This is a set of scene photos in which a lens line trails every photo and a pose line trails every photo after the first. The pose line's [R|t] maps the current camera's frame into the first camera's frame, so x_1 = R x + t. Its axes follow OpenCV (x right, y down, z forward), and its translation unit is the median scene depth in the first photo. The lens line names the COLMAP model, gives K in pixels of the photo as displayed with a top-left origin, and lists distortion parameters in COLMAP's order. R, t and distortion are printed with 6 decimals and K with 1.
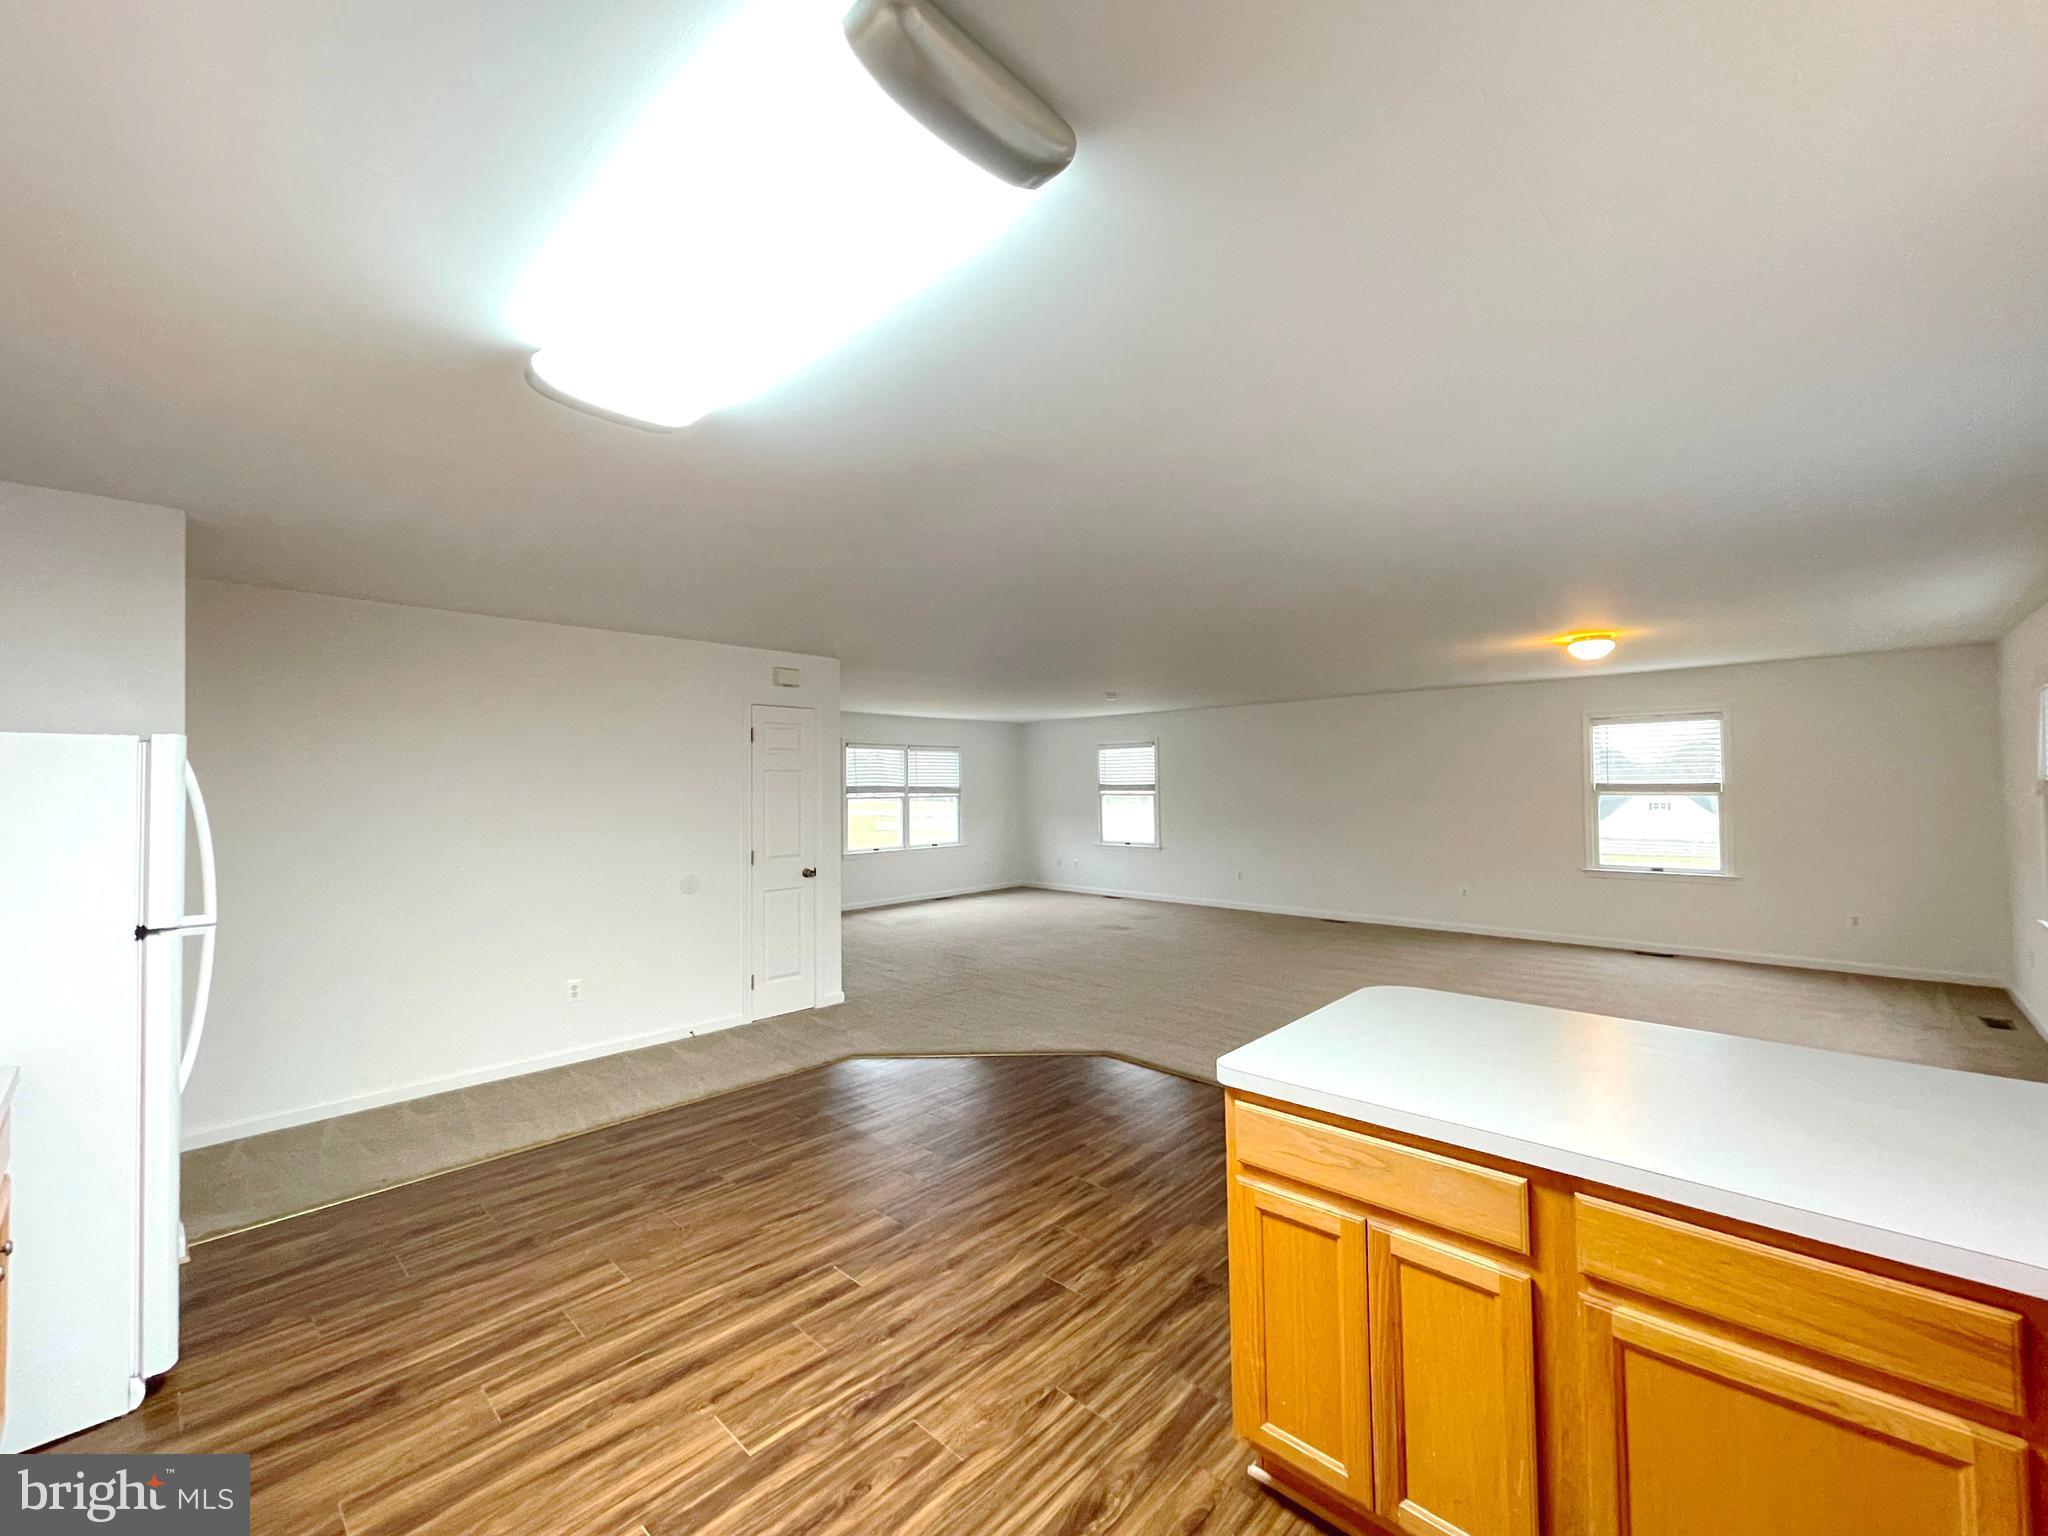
lens RADIAL K [[846.5, 0, 1024.8], [0, 846.5, 763.5], [0, 0, 1]] dist [-0.000610, 0.000069]
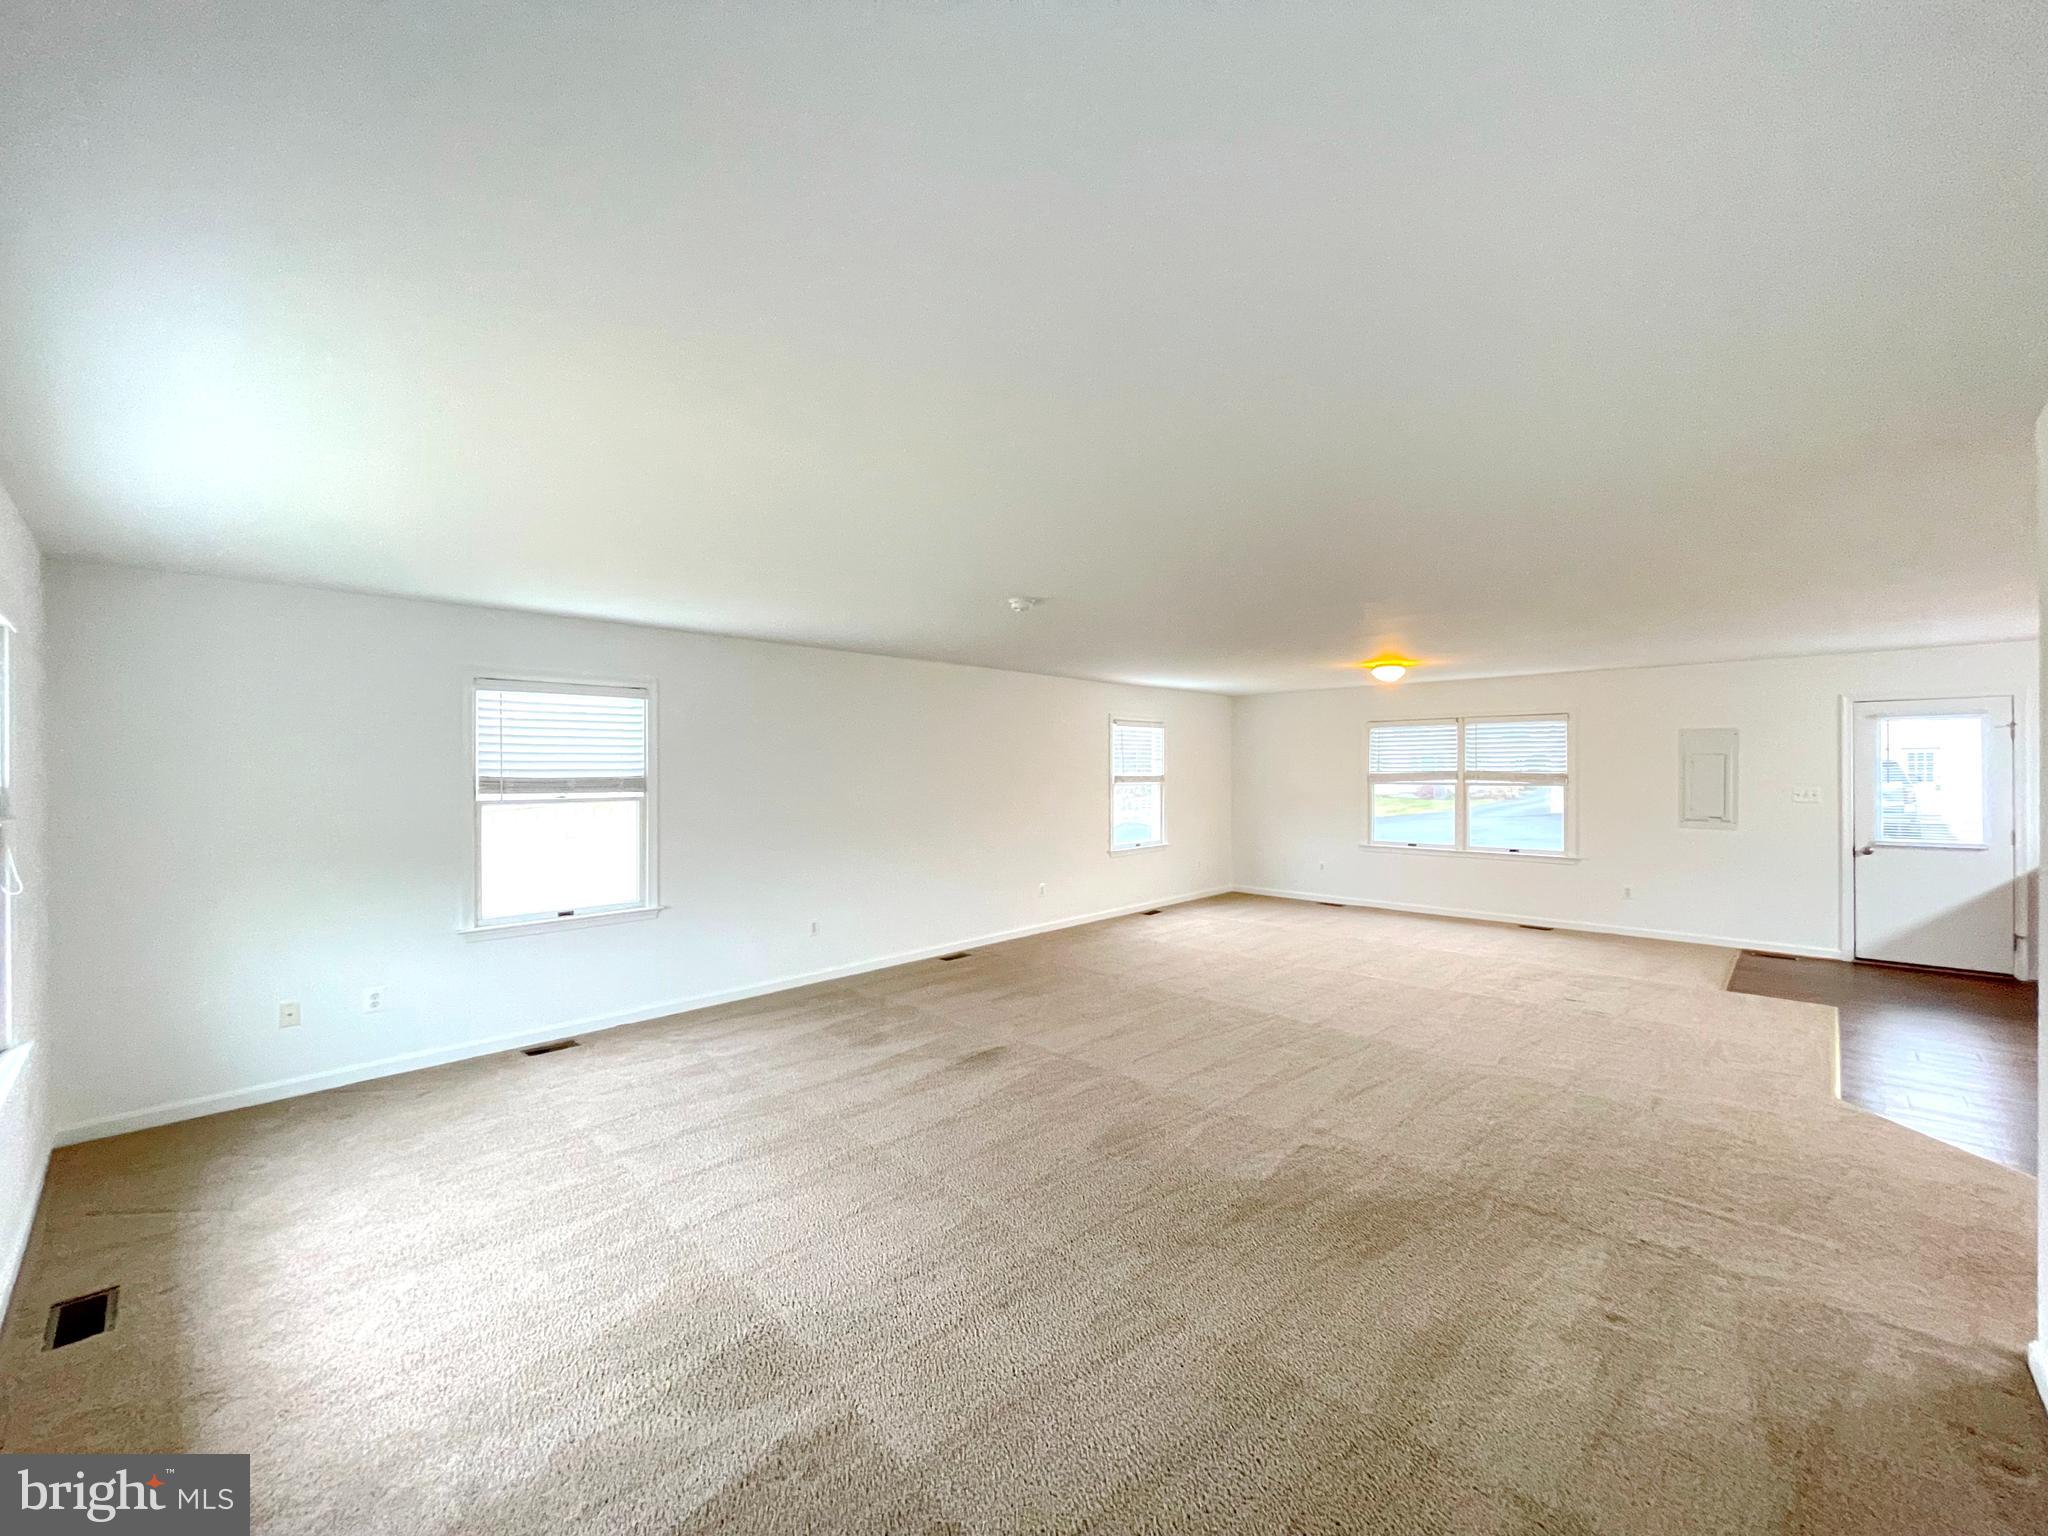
lens RADIAL K [[841.4, 0, 1024.0], [0, 841.4, 768.0], [0, 0, 1]] dist [0.002495, 0.000349]
pose [[0.007708, 0.007664, 0.999941, -1.328085], [-0.018845, 0.999794, -0.007517, 0.071271], [-0.999793, -0.018786, 0.007851, 3.154316]]
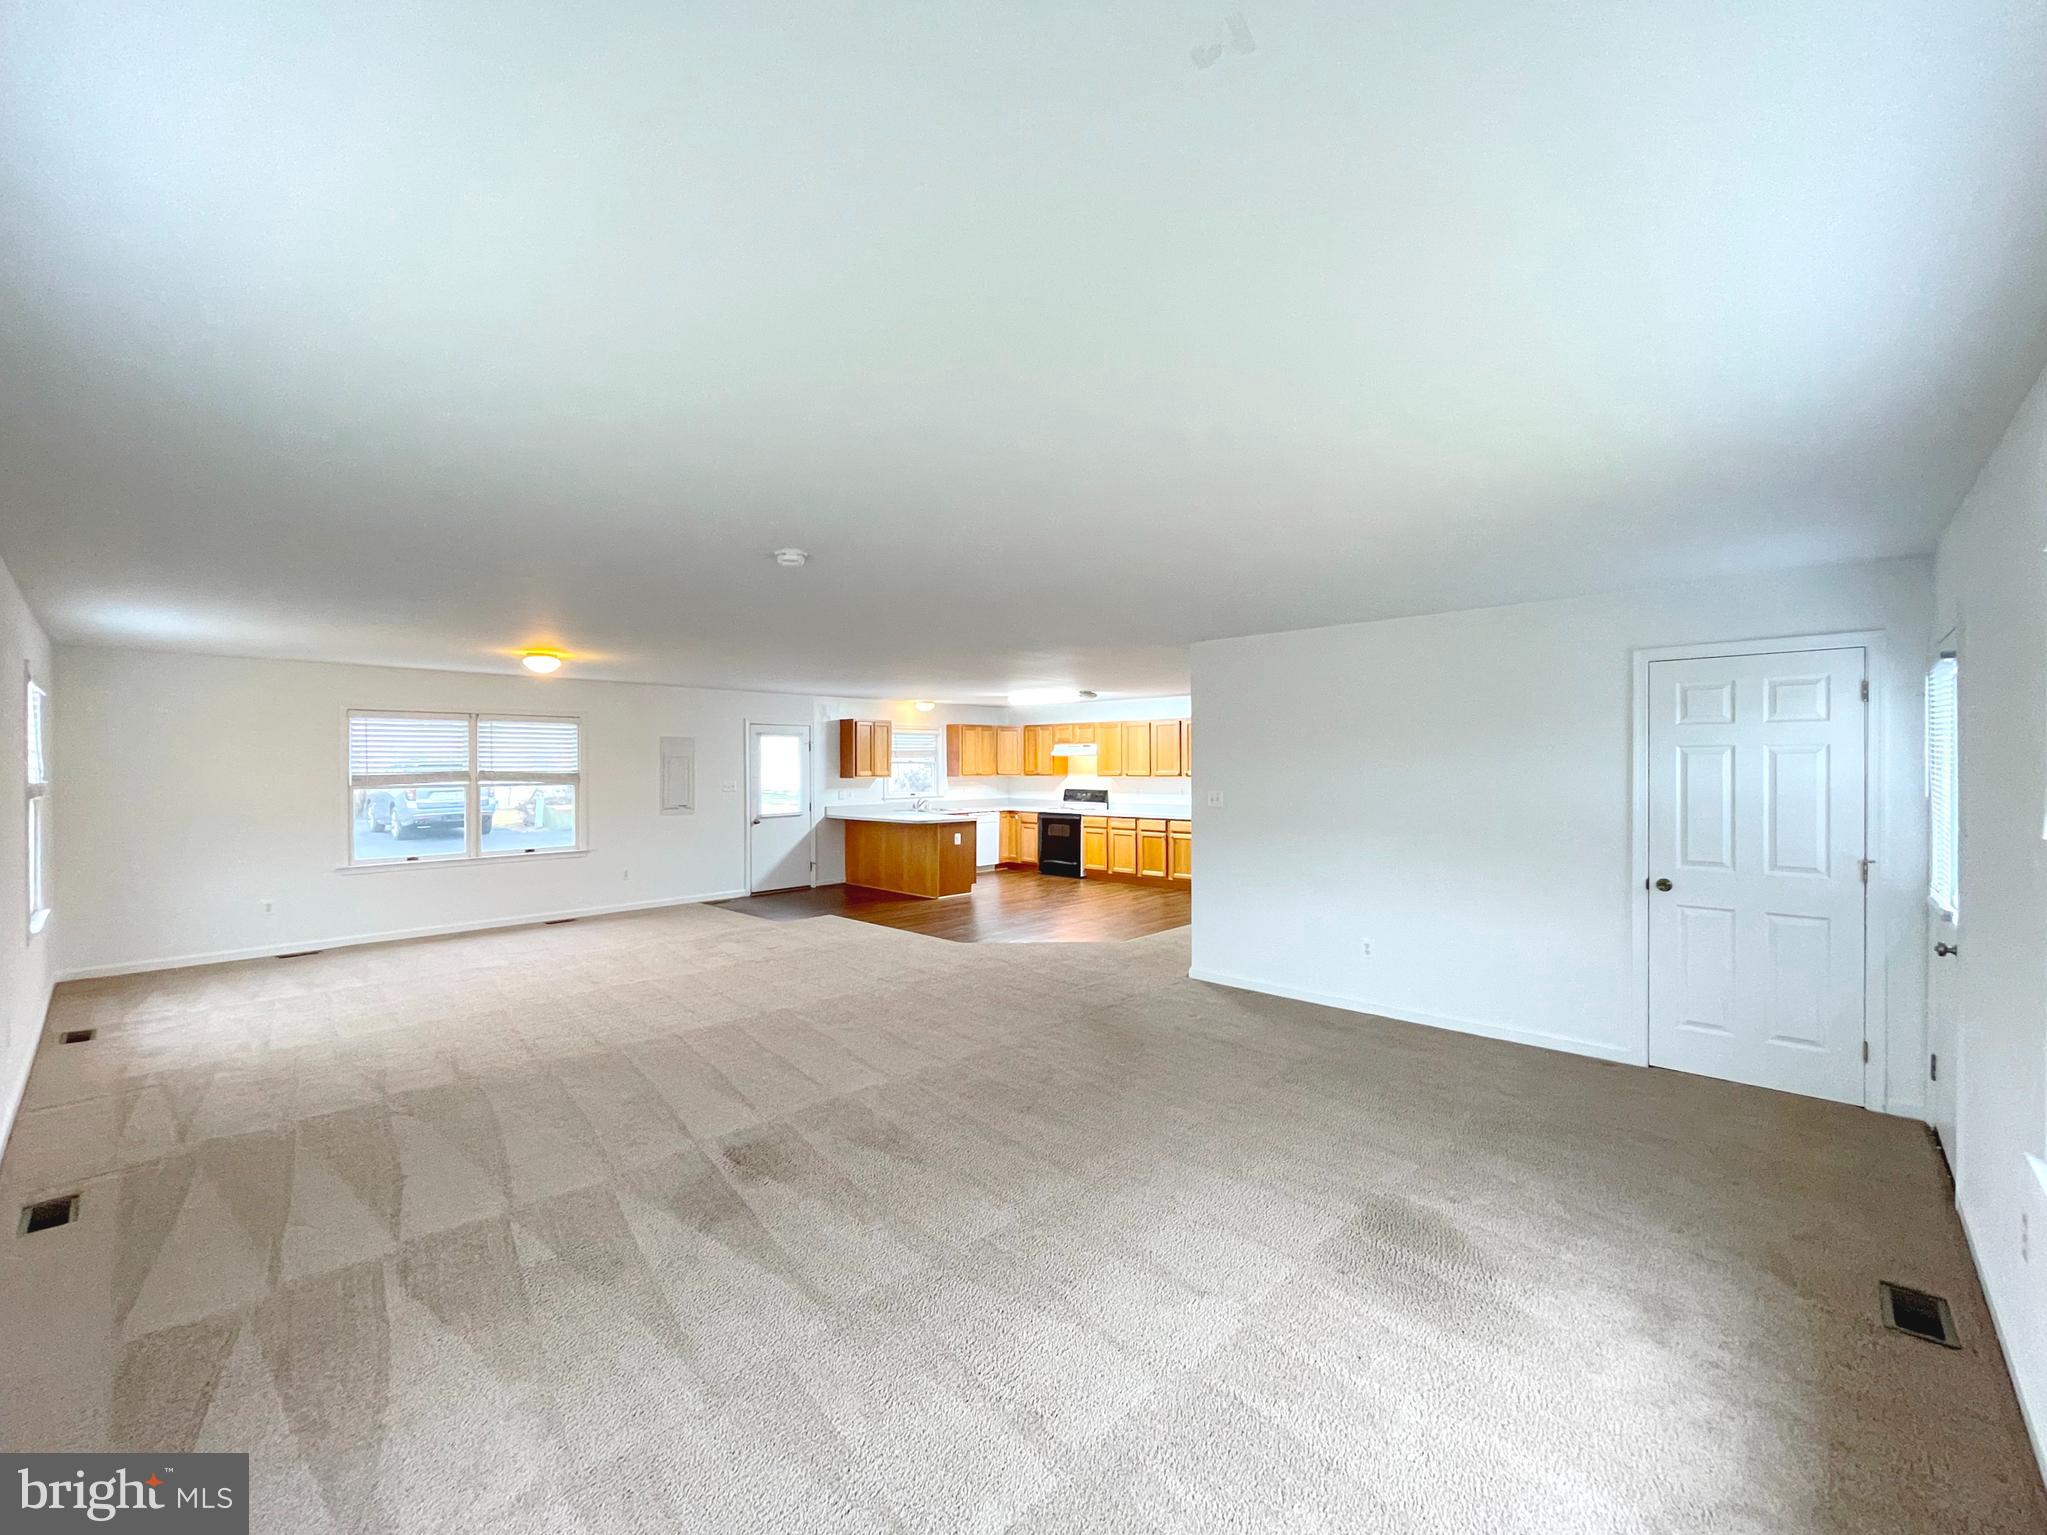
lens RADIAL K [[846.1, 0, 1024.3], [0, 846.1, 763.0], [0, 0, 1]] dist [-0.000610, 0.000069]
pose [[-0.999851, 0.011682, -0.012703, -0.004891], [0.011981, 0.999648, -0.023686, 0.091407], [0.012422, -0.023835, -0.999639, 4.509113]]
